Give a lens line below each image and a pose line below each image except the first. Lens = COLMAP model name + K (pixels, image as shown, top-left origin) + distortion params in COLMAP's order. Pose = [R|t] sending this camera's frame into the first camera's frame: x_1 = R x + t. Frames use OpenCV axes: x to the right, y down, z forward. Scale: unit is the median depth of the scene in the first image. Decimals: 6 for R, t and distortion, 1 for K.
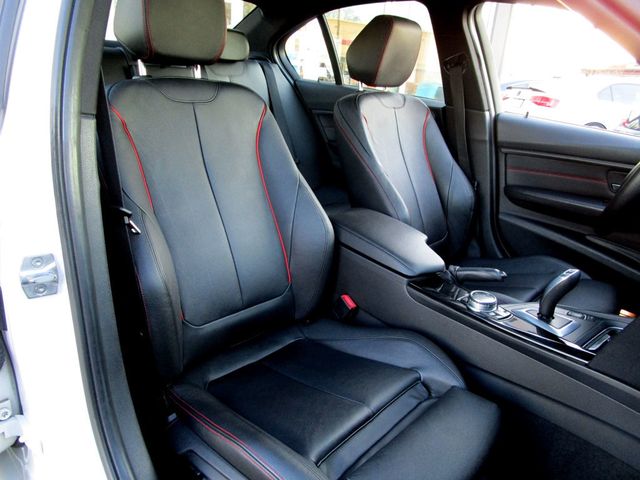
lens RADIAL K [[452.7, 0, 320.0], [0, 452.7, 240.0], [0, 0, 1]] dist [-0.026554, 0.009836]
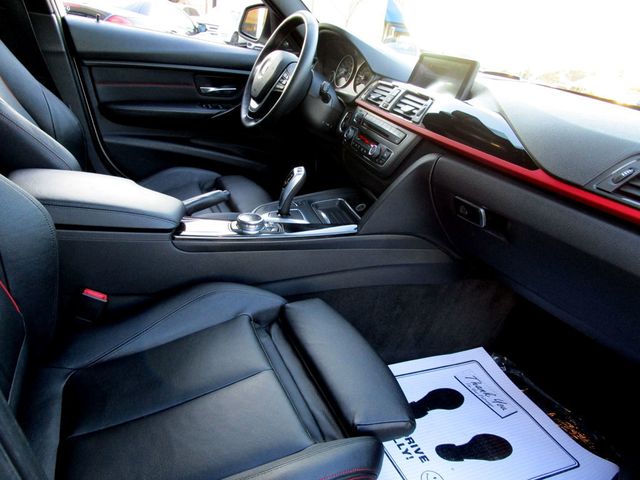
lens RADIAL K [[452.7, 0, 320.0], [0, 452.7, 240.0], [0, 0, 1]] dist [-0.026554, 0.009836]
pose [[0.399425, -0.402185, 0.823836, -0.258427], [0.215496, 0.914644, 0.342036, -0.086910], [-0.891078, 0.040916, 0.452001, 0.231133]]
